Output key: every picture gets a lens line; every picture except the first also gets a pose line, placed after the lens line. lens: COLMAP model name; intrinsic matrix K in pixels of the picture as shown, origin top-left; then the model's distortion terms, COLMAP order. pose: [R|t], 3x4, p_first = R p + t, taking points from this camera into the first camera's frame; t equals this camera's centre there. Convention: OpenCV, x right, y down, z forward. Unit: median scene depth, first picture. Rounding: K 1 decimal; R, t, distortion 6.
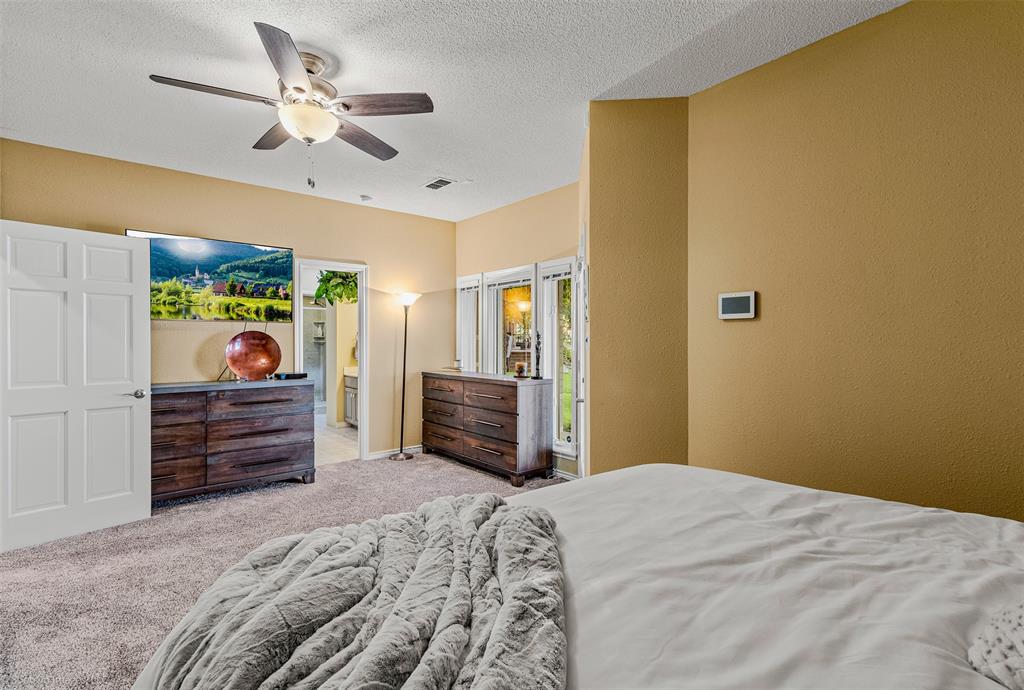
lens RADIAL K [[485.5, 0, 517.8], [0, 485.5, 344.3], [0, 0, 1]] dist [0.004064, 0.000250]
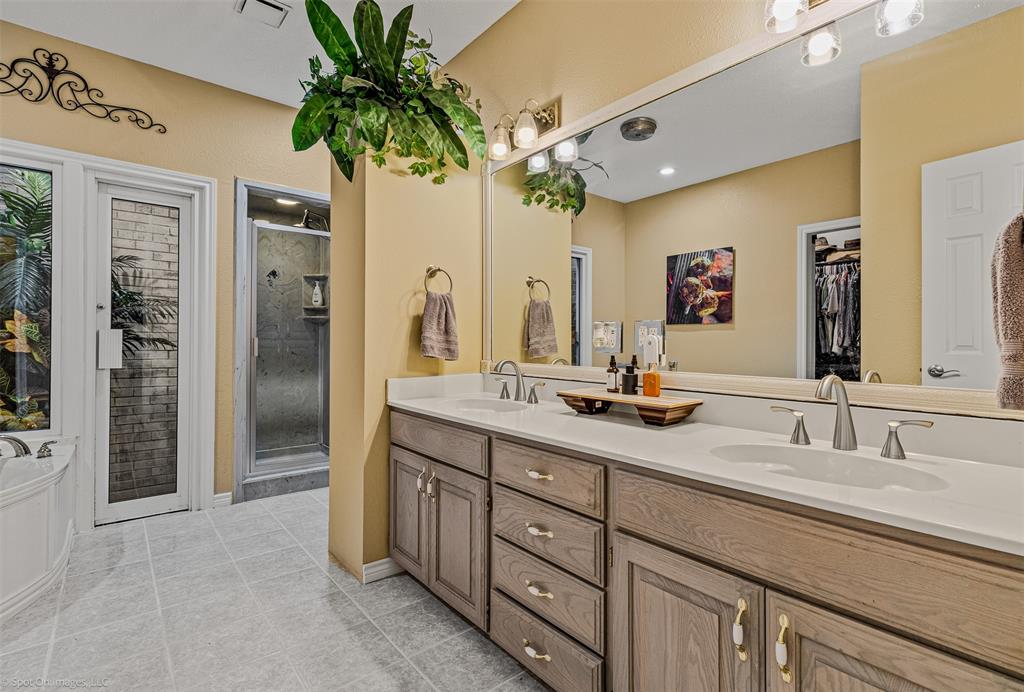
lens RADIAL K [[473.5, 0, 512.0], [0, 473.5, 346.0], [0, 0, 1]] dist [0.001975, 0.000952]
pose [[0.999917, 0.005889, -0.011492, -0.271753], [-0.005890, 0.999983, -0.000112, 0.025222], [0.011491, 0.000180, 0.999934, 0.691911]]
